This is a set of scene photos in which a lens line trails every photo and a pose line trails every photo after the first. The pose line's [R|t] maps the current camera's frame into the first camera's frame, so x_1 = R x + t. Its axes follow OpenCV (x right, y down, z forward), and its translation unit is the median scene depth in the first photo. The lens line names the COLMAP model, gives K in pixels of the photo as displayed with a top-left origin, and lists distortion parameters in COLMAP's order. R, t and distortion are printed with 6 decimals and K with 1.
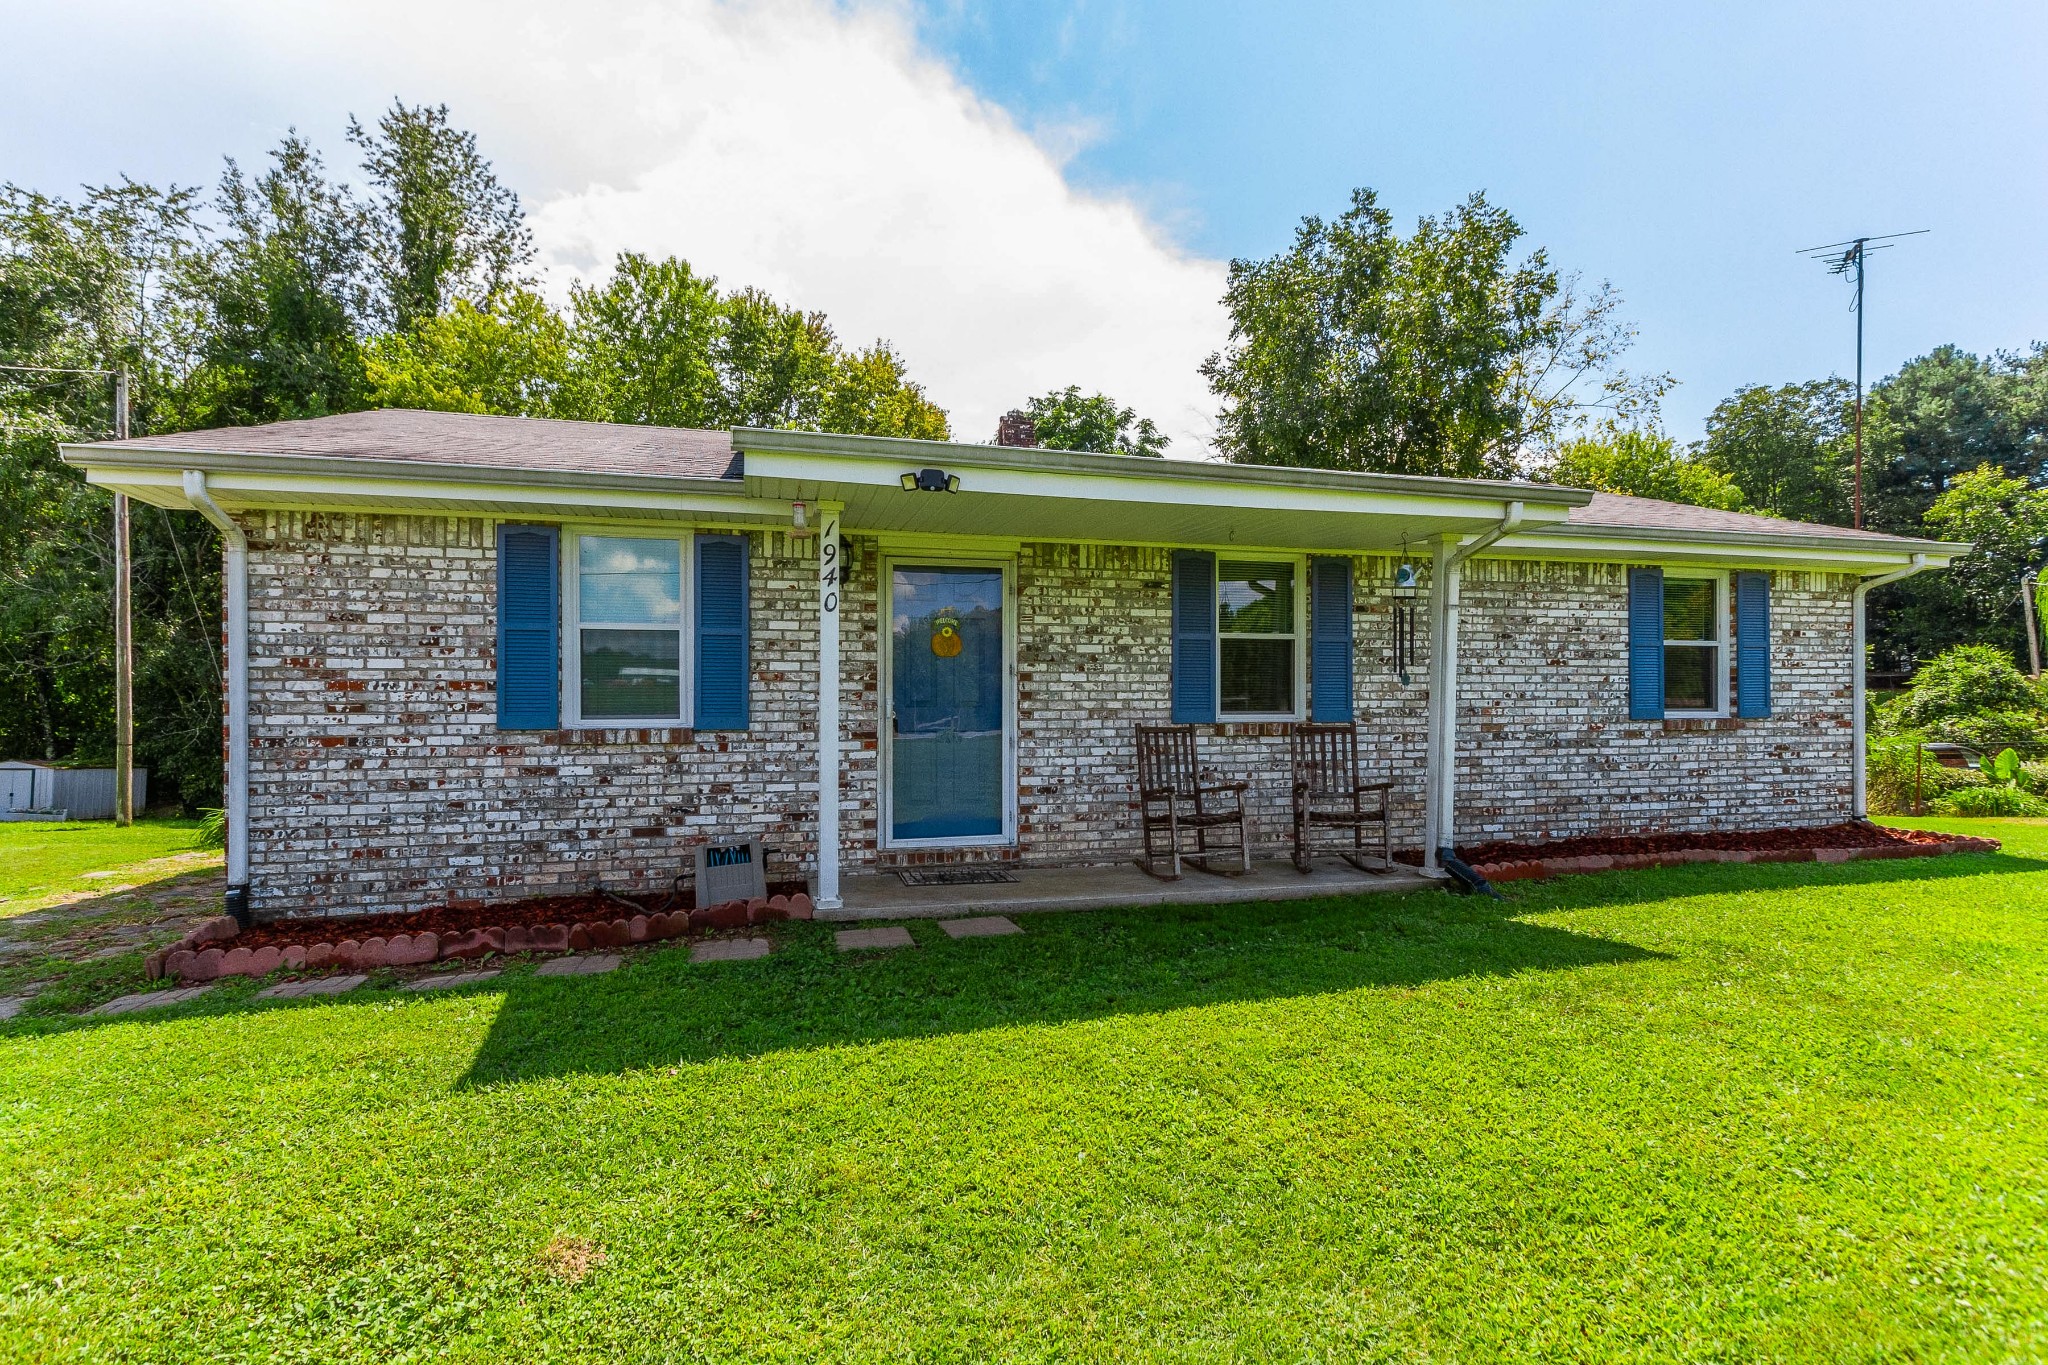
lens RADIAL K [[945.6, 0, 1008.1], [0, 945.6, 692.0], [0, 0, 1]] dist [0.009335, -0.005191]
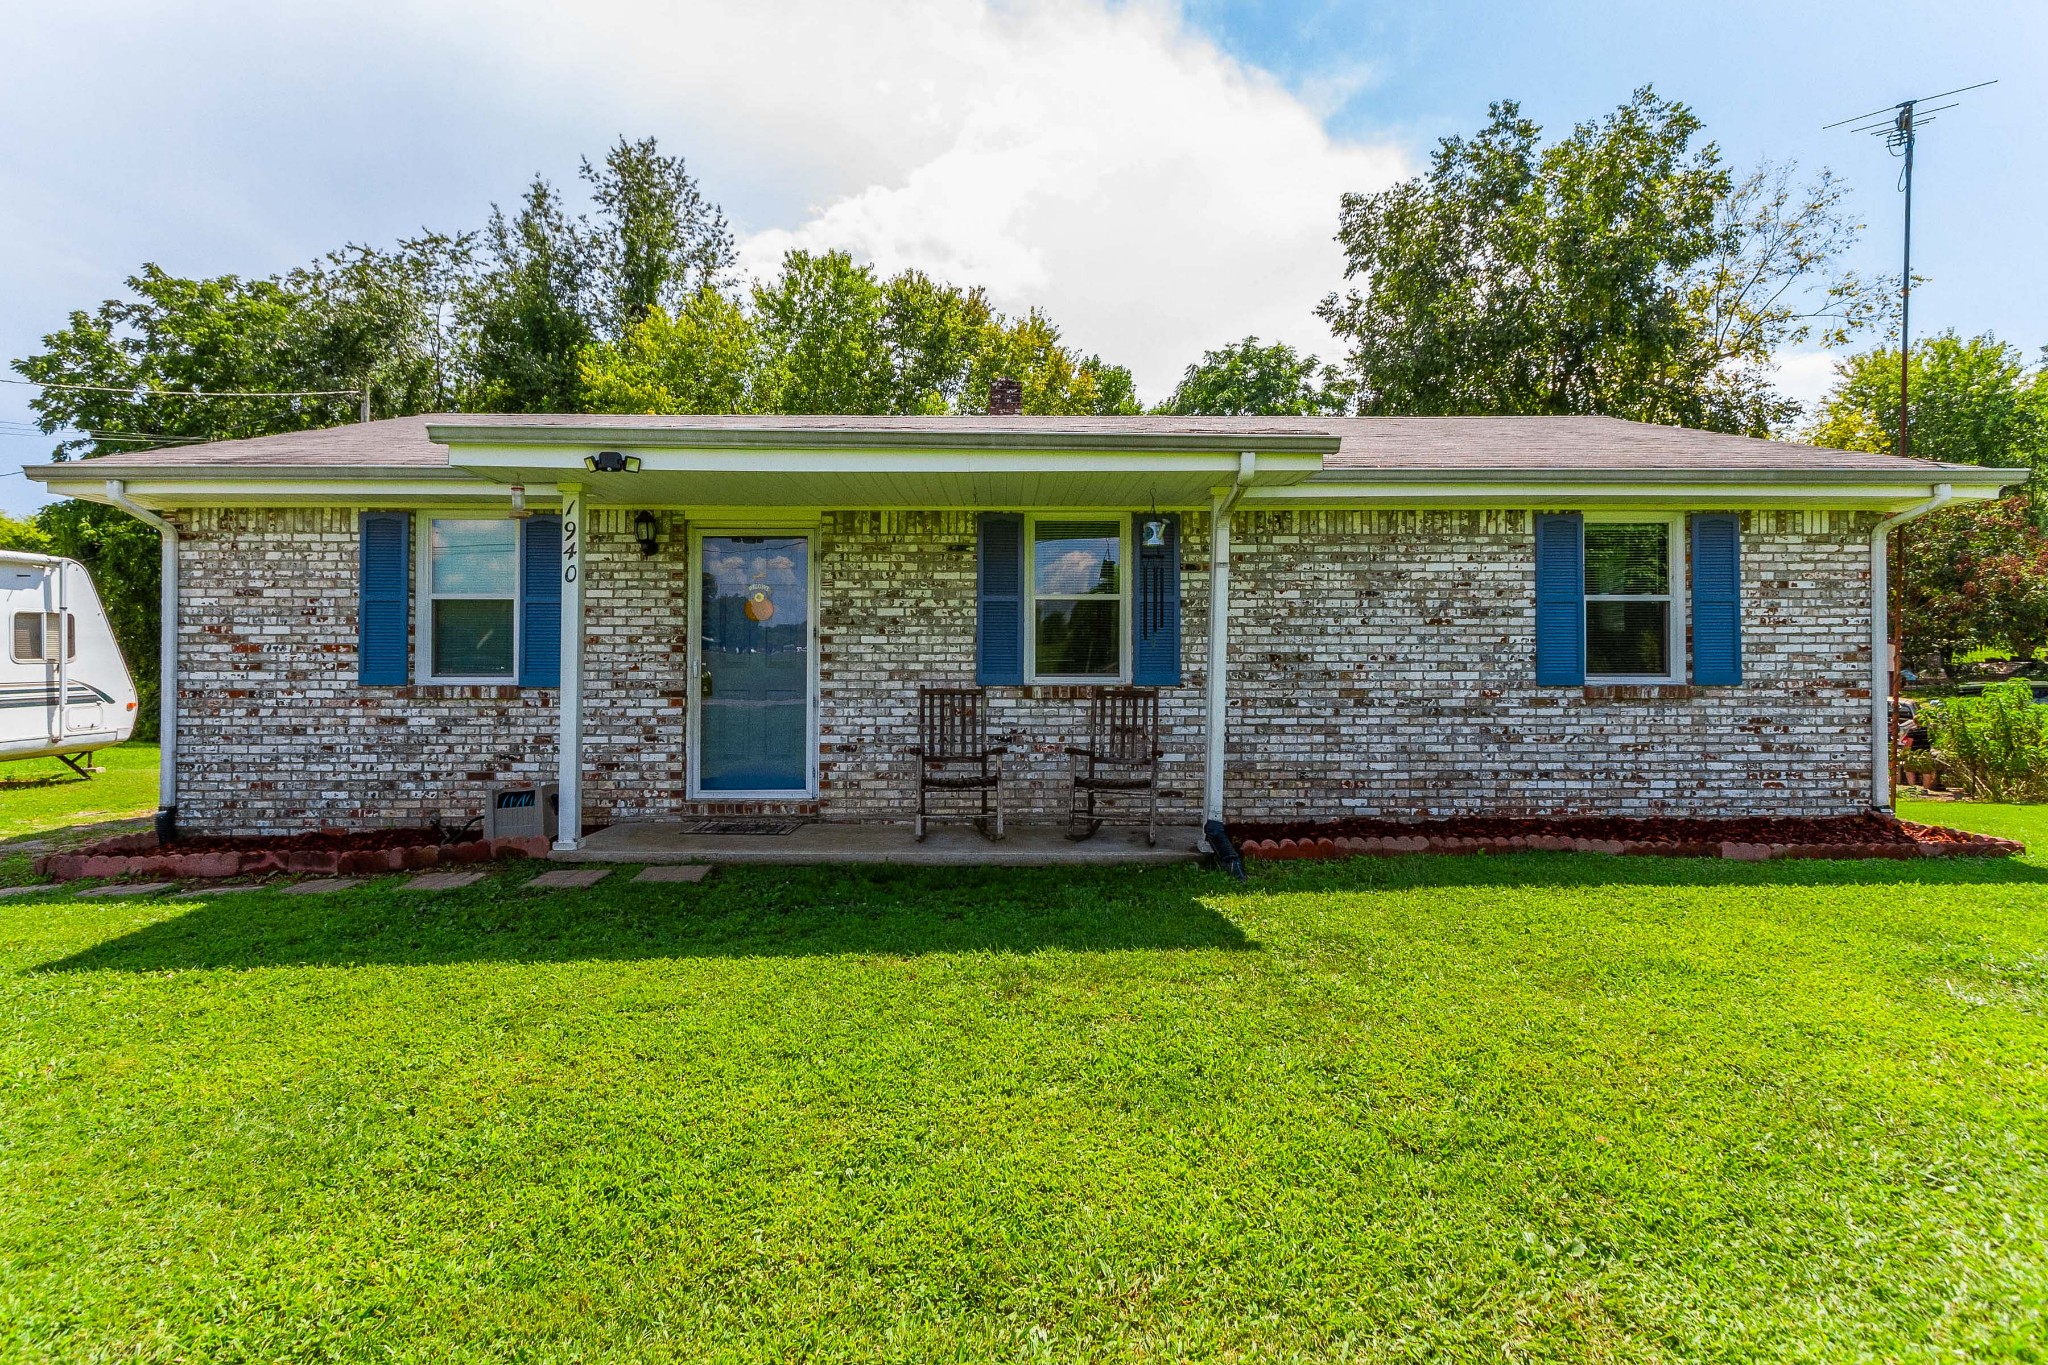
lens RADIAL K [[927.8, 0, 1014.8], [0, 927.8, 645.2], [0, 0, 1]] dist [0.009153, -0.004593]
pose [[0.971566, 0.000354, -0.236769, 0.407966], [-0.000881, 0.999997, -0.002118, -0.006676], [0.236768, 0.002266, 0.971564, 0.047210]]
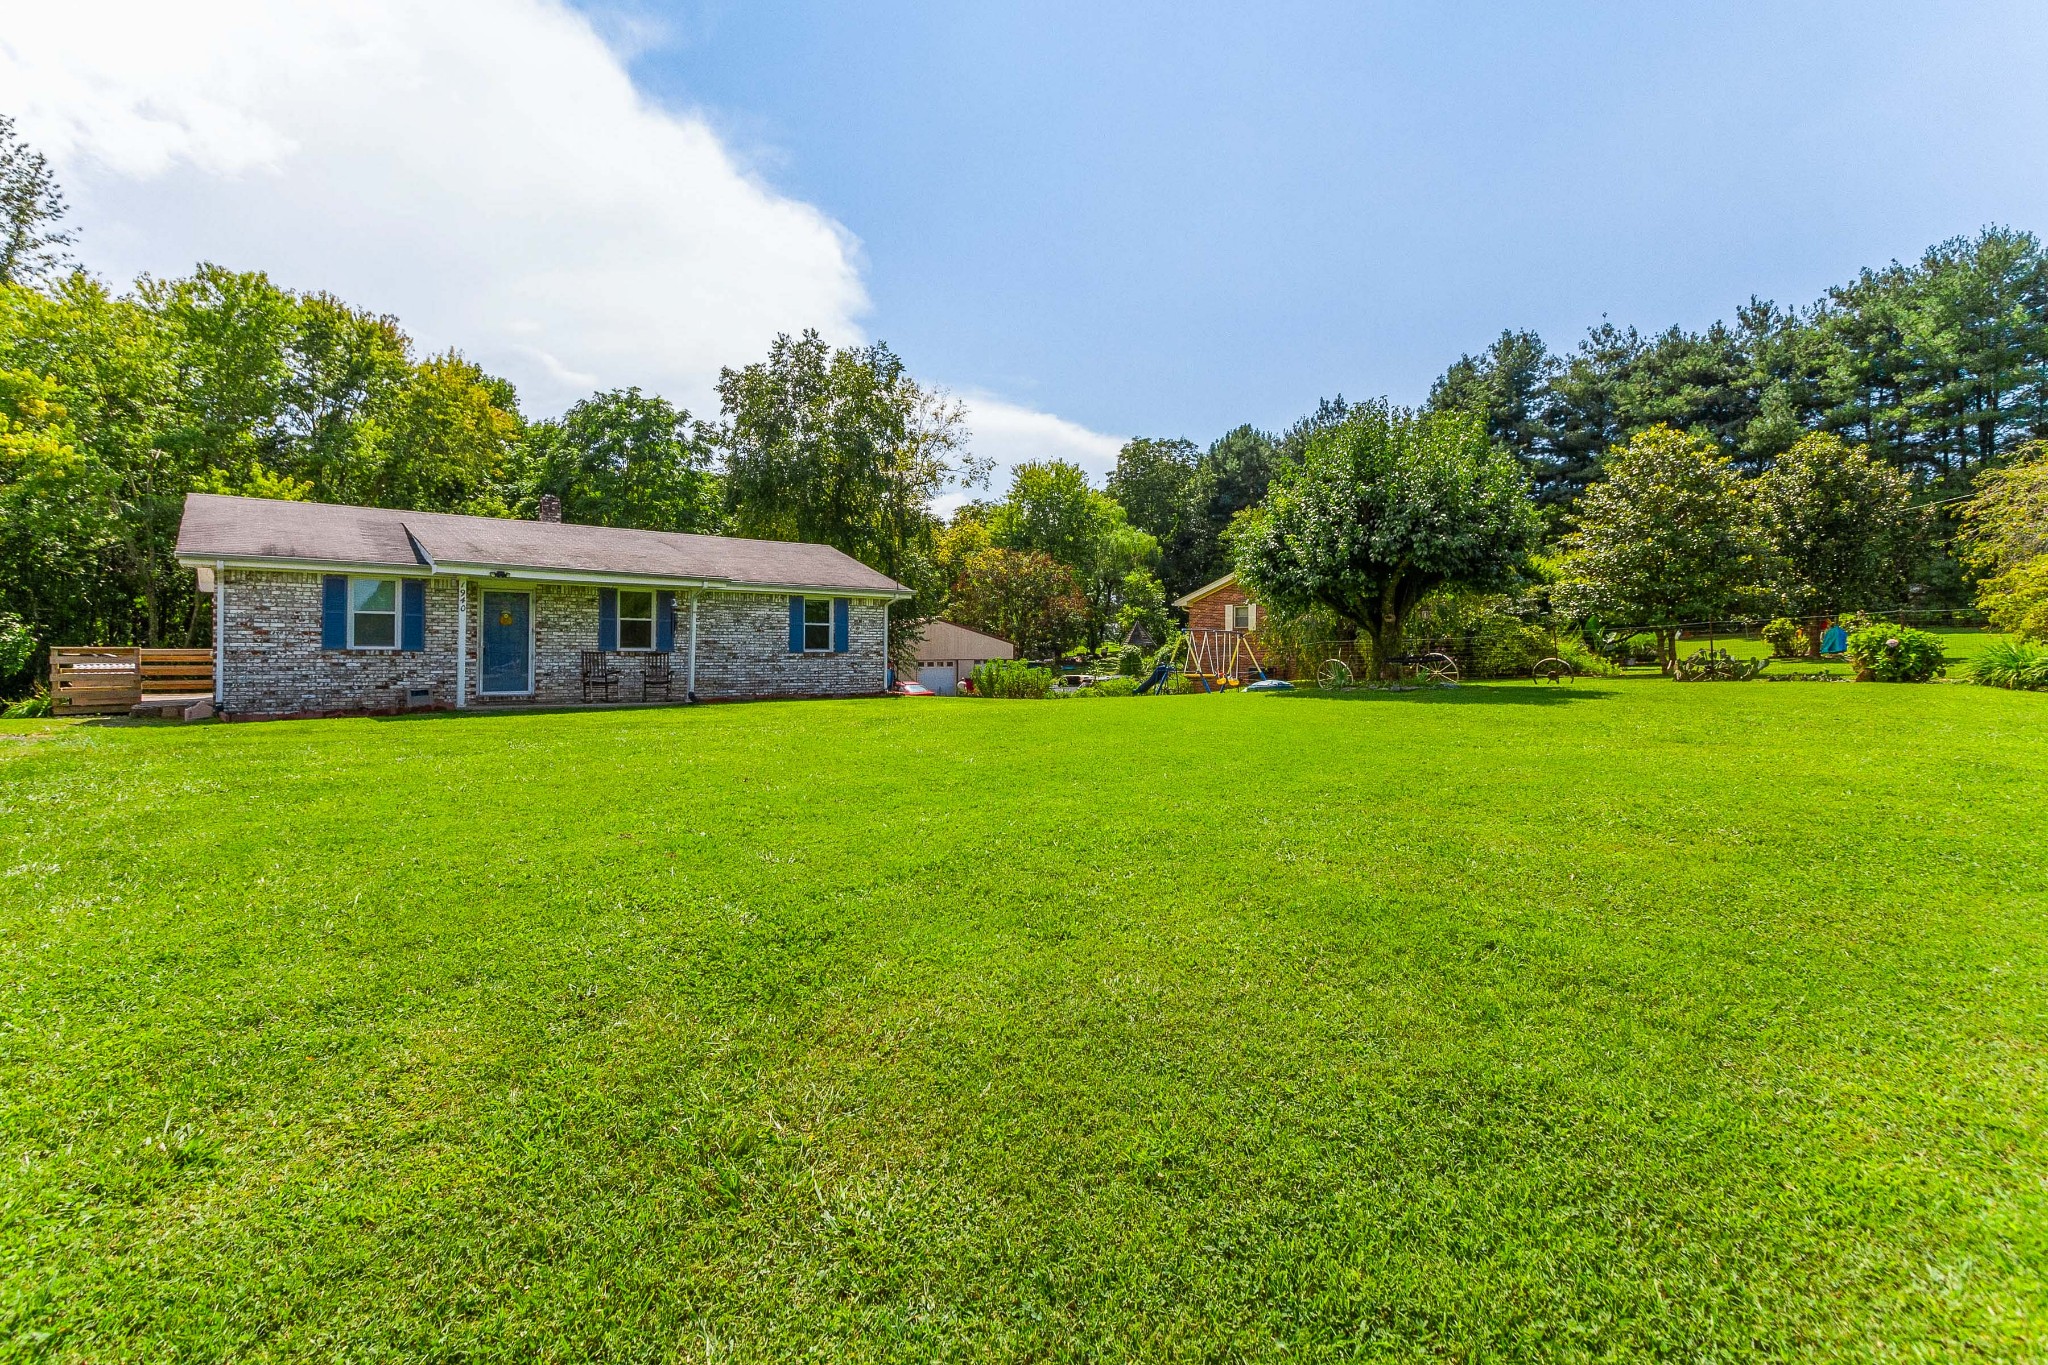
lens RADIAL K [[934.4, 0, 996.3], [0, 934.4, 634.8], [0, 0, 1]] dist [0.010456, -0.000885]
pose [[0.916415, 0.015119, 0.399944, 0.132356], [-0.010082, 0.999841, -0.014695, 0.013585], [-0.400103, 0.009435, 0.916422, -1.778146]]
